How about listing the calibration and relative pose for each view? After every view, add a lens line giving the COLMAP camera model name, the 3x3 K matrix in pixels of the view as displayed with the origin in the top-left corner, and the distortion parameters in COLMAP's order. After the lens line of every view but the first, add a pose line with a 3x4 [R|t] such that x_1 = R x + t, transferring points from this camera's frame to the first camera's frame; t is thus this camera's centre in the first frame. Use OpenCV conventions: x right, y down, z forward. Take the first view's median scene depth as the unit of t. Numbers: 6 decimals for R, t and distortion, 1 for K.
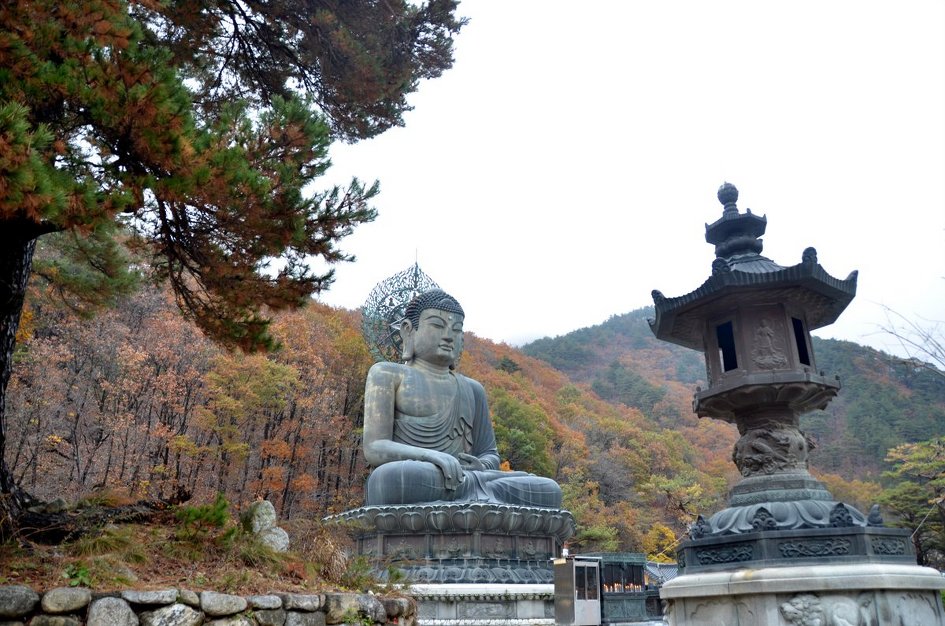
lens RADIAL K [[742.9, 0, 472.0], [0, 742.9, 307.7], [0, 0, 1]] dist [-0.075038, 0.004468]
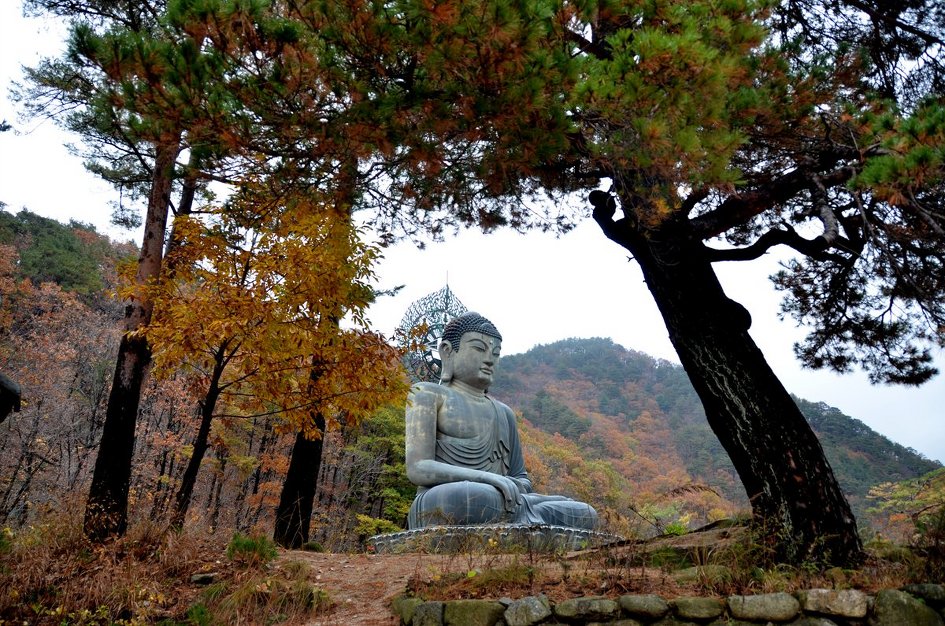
lens RADIAL K [[742.9, 0, 473.9], [0, 742.9, 317.7], [0, 0, 1]] dist [-0.075038, 0.004468]
pose [[0.991096, 0.063679, 0.116937, -0.175839], [-0.061583, 0.997871, -0.021458, 0.003923], [-0.118054, 0.014065, 0.992908, -0.005313]]
